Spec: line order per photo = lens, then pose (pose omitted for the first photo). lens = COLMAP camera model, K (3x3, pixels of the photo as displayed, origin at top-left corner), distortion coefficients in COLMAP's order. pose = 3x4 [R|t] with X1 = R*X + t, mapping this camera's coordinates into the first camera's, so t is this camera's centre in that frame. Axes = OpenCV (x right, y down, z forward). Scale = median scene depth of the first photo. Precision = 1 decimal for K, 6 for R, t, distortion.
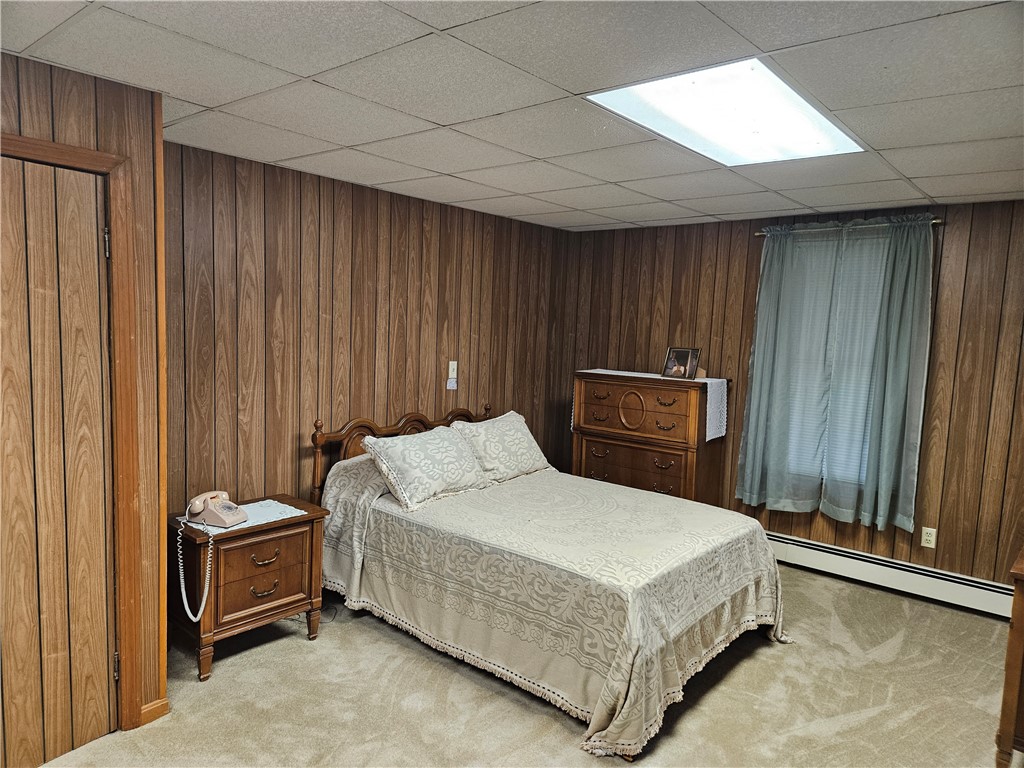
lens RADIAL K [[680.9, 0, 502.0], [0, 680.9, 389.0], [0, 0, 1]] dist [0.069190, -0.055241]
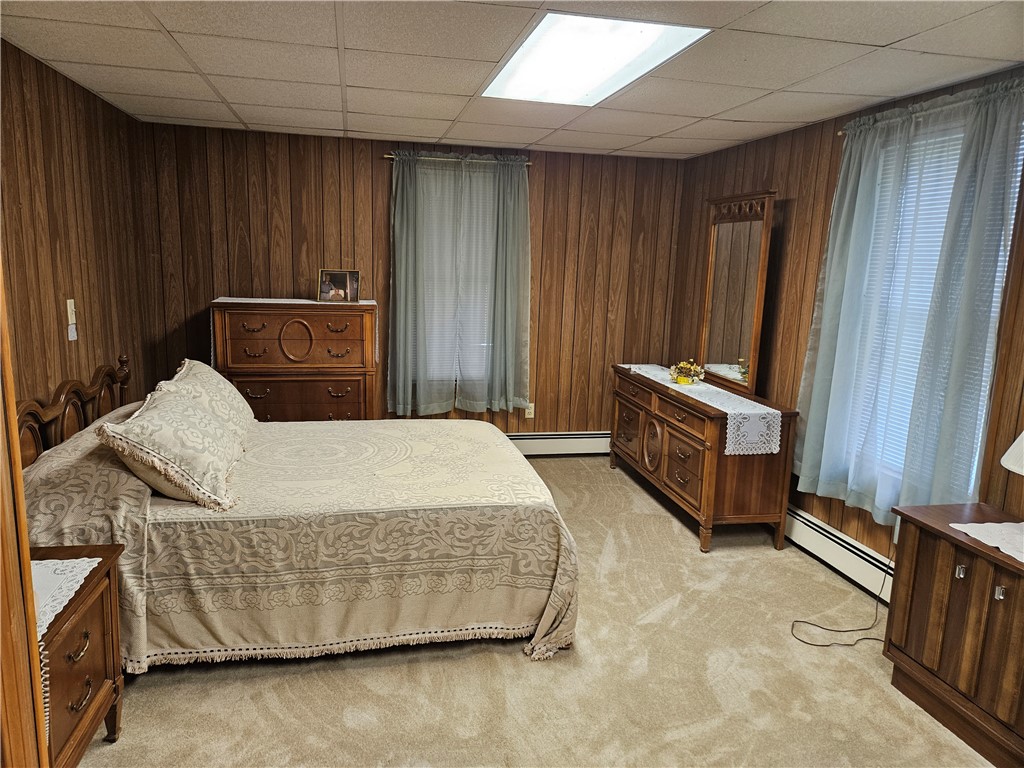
lens RADIAL K [[680.9, 0, 504.5], [0, 680.9, 373.5], [0, 0, 1]] dist [0.069190, -0.055241]
pose [[0.608816, -0.151746, 0.778663, -0.502727], [0.068423, 0.987922, 0.139028, -0.047742], [-0.790355, -0.031363, 0.611845, 0.305477]]
